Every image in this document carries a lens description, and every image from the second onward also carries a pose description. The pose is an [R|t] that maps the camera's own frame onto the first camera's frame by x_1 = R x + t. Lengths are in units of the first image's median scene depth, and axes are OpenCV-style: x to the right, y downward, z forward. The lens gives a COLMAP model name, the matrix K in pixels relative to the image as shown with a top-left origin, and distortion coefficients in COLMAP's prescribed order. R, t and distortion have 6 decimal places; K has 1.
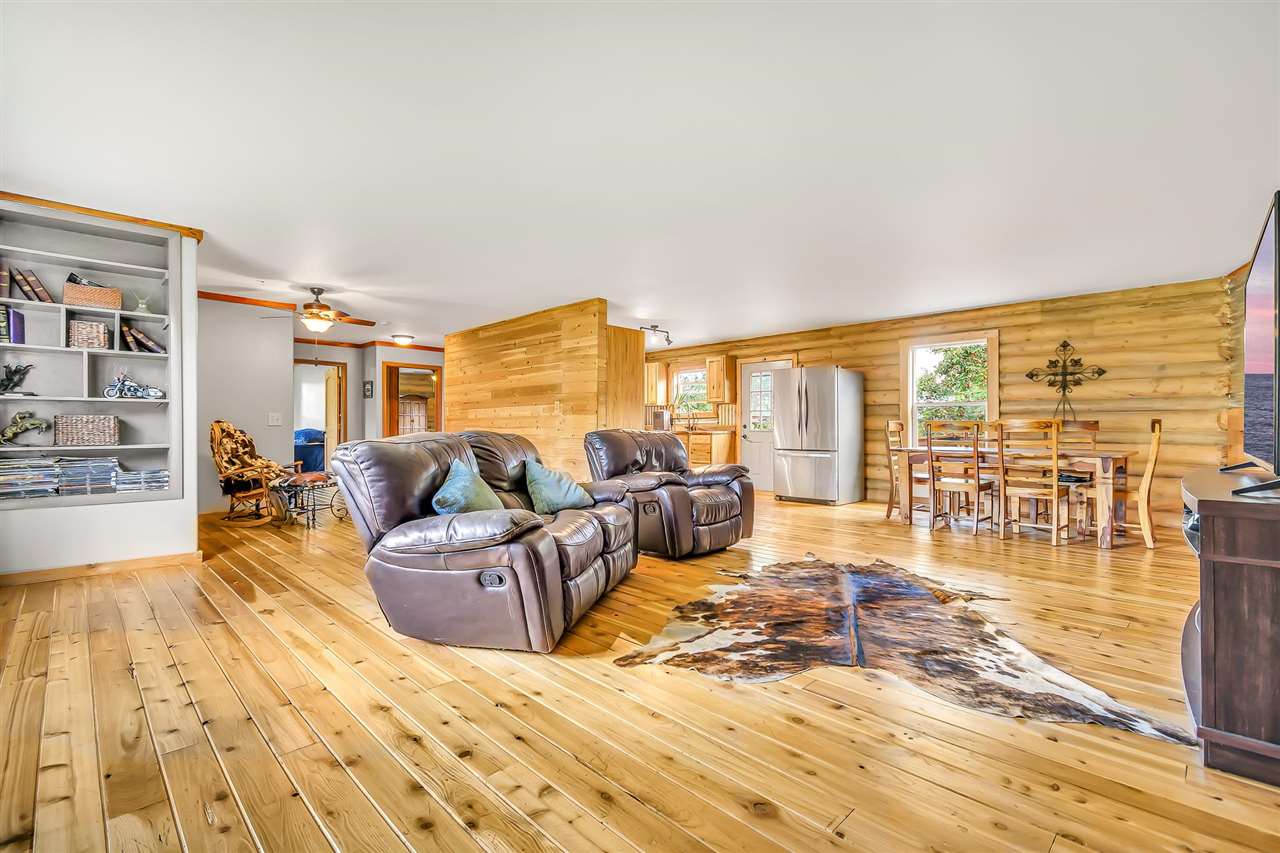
lens RADIAL K [[568.0, 0, 640.4], [0, 568.0, 426.9], [0, 0, 1]] dist [-0.001567, -0.000304]
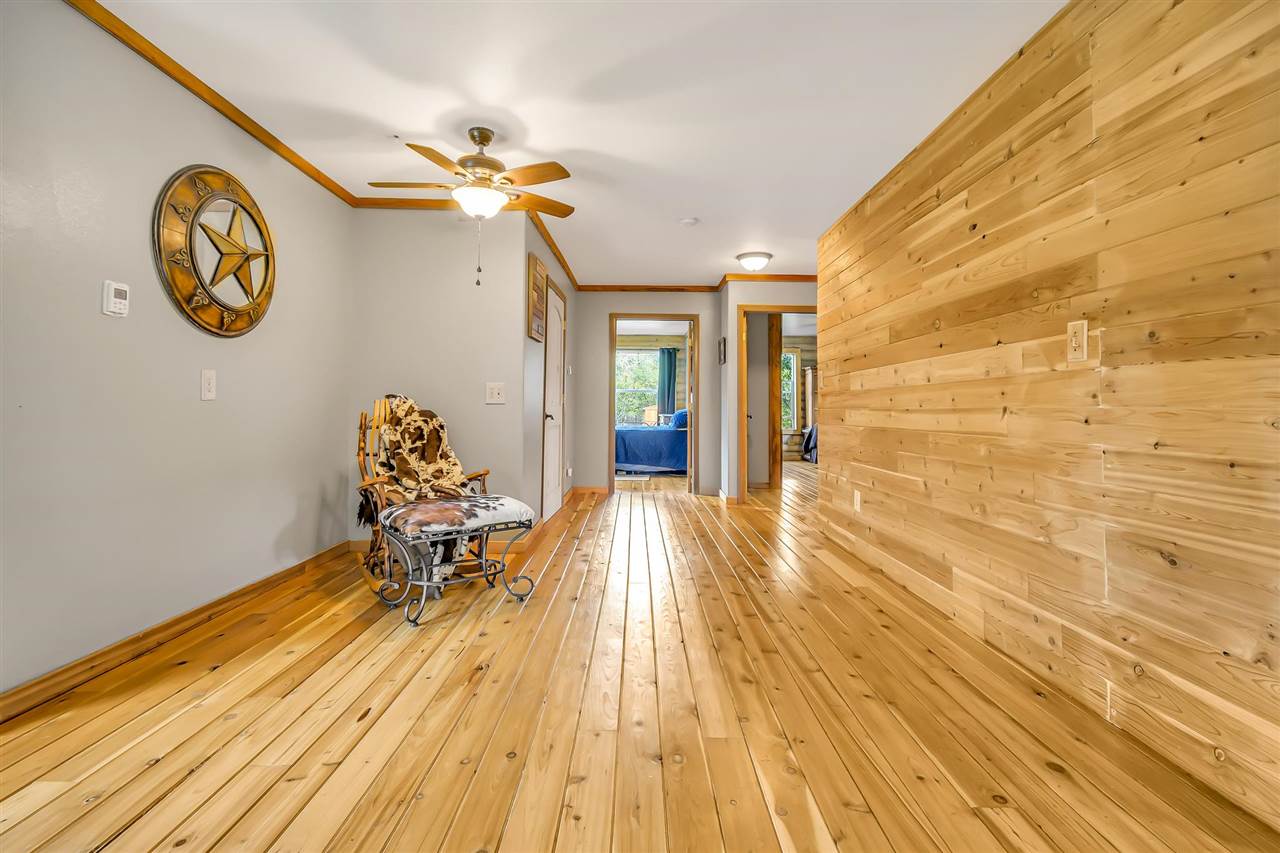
lens RADIAL K [[581.1, 0, 636.3], [0, 581.1, 384.7], [0, 0, 1]] dist [0.000824, -0.000208]
pose [[0.701435, -0.022080, -0.712391, -0.093992], [-0.007939, 0.999216, -0.038787, 0.000341], [0.712689, 0.032862, 0.700710, 0.631578]]
